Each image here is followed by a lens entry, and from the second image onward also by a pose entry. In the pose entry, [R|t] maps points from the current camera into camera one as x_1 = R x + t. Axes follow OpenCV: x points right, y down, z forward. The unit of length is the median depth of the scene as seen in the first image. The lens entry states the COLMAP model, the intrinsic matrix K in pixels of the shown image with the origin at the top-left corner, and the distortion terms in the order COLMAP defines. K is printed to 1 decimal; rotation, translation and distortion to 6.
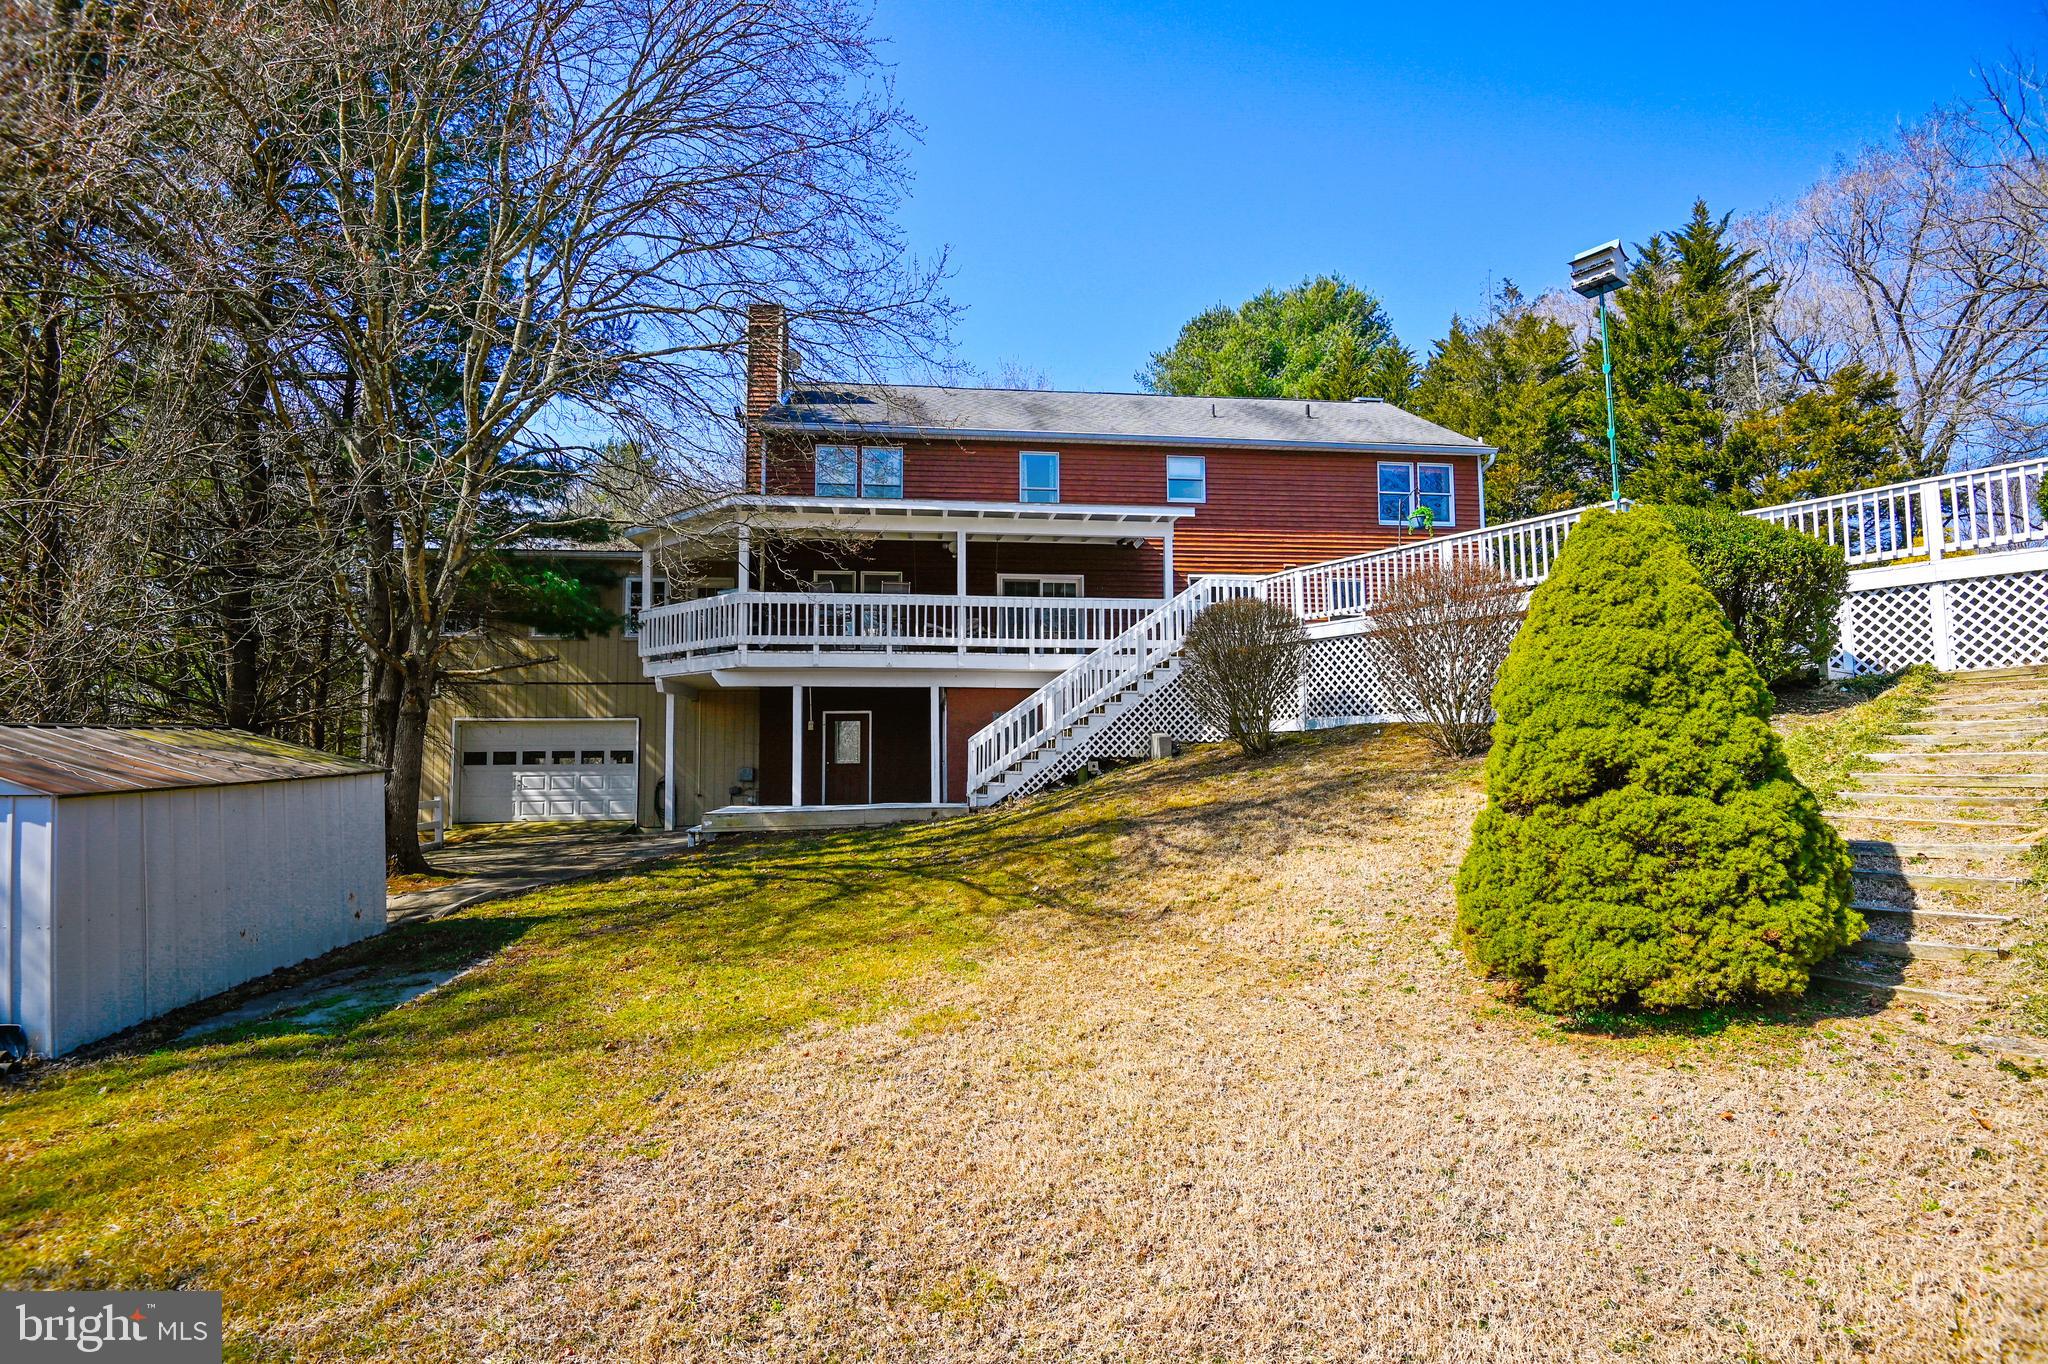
lens RADIAL K [[959.8, 0, 993.5], [0, 959.8, 693.3], [0, 0, 1]] dist [-0.001774, -0.022504]
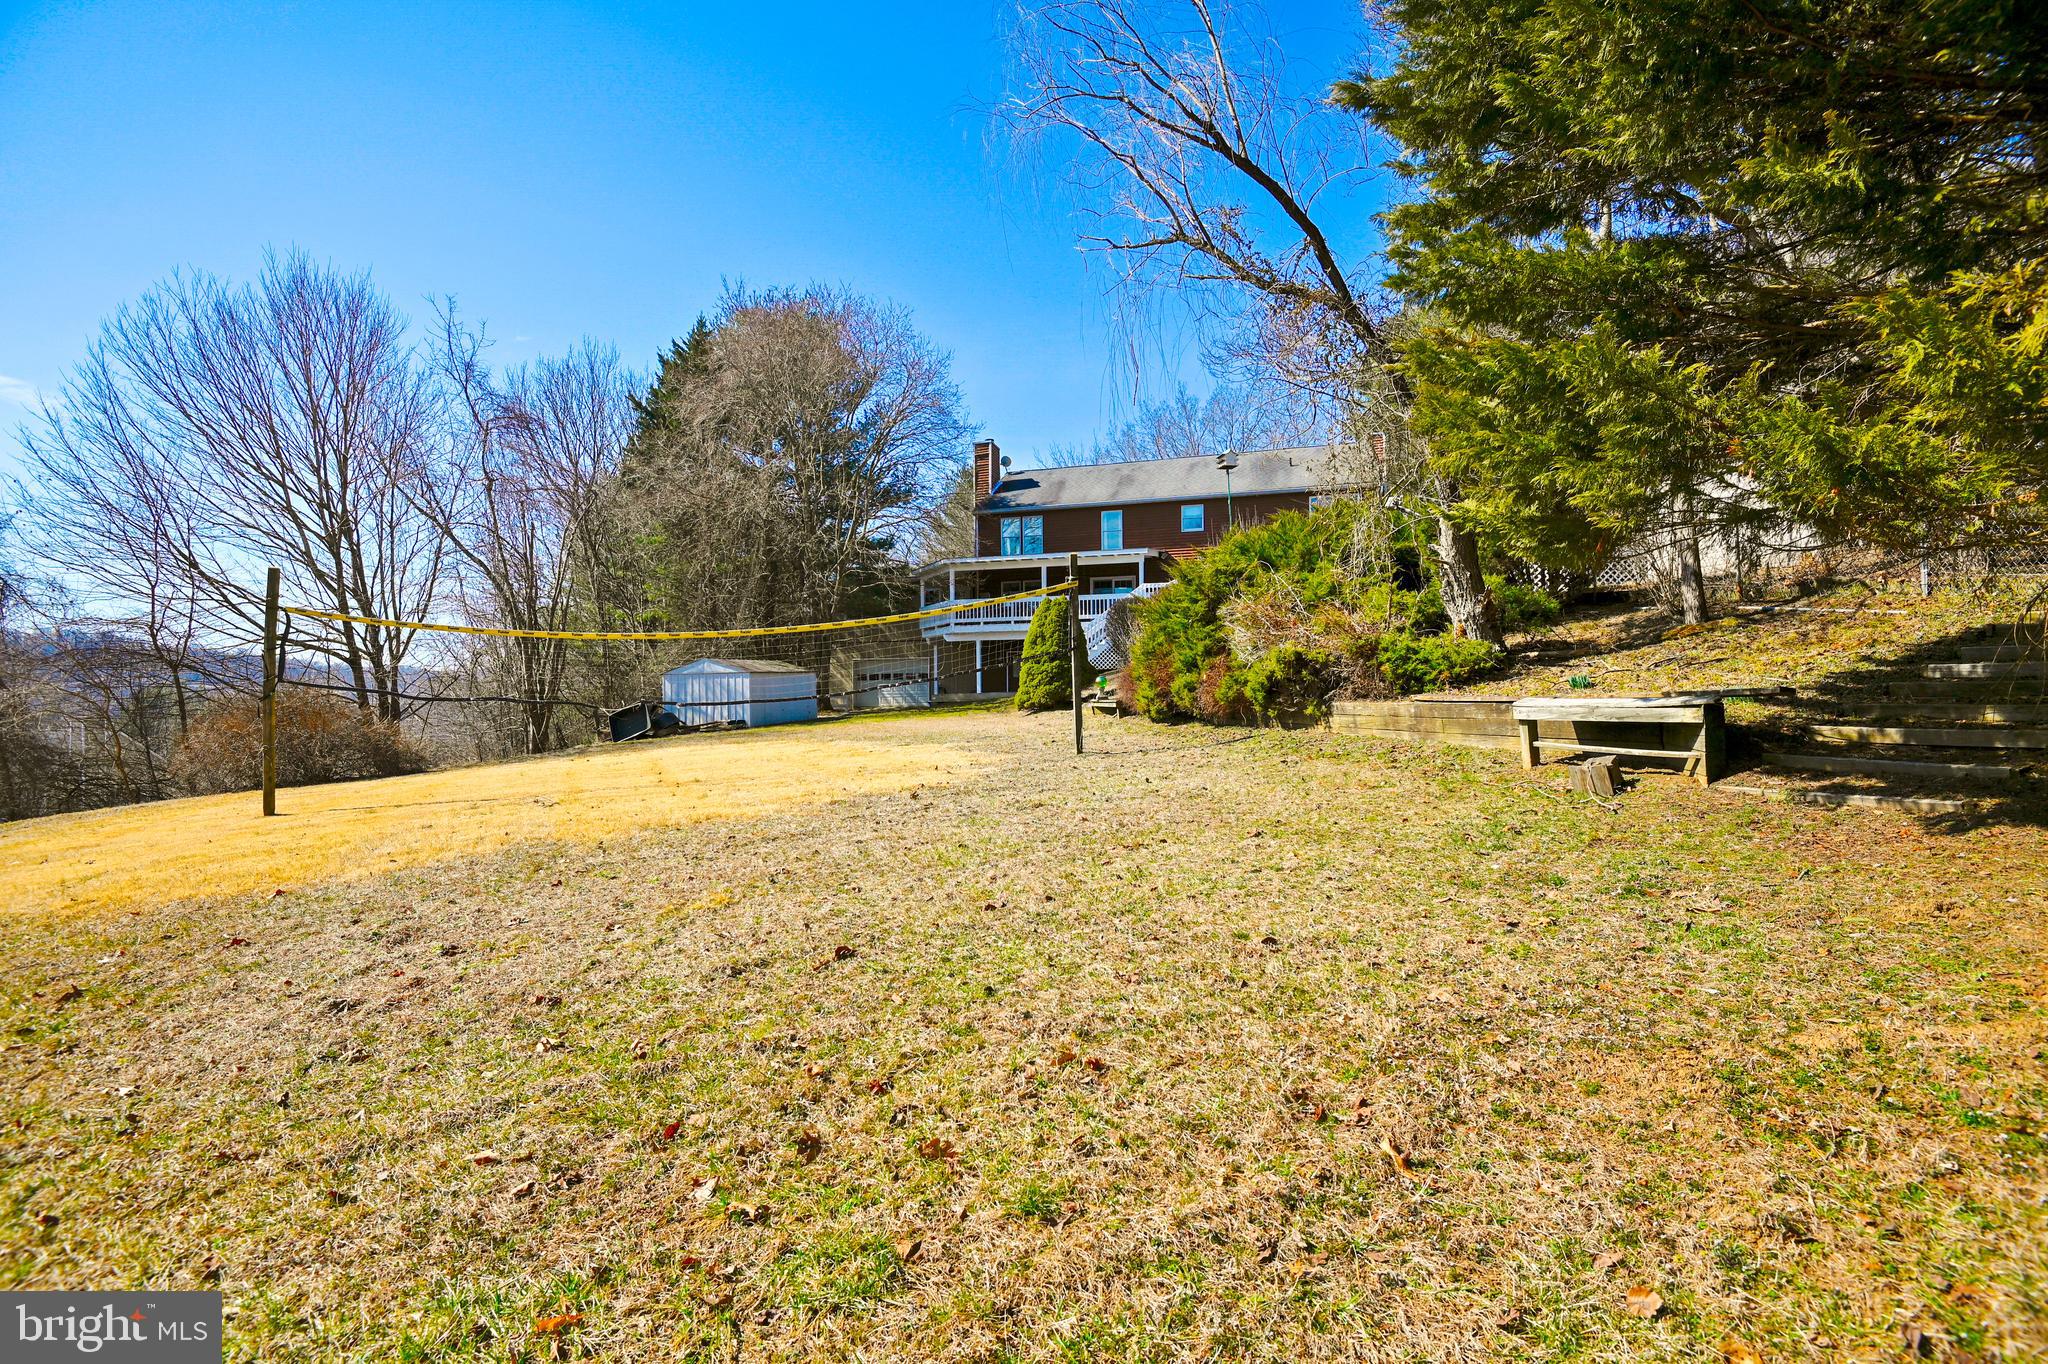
lens RADIAL K [[959.8, 0, 993.5], [0, 959.8, 693.3], [0, 0, 1]] dist [-0.001774, -0.022504]
pose [[0.910109, -0.010283, -0.414241, 0.639234], [0.034755, 0.998064, 0.051584, 0.001499], [0.412909, -0.061344, 0.908704, -0.870531]]
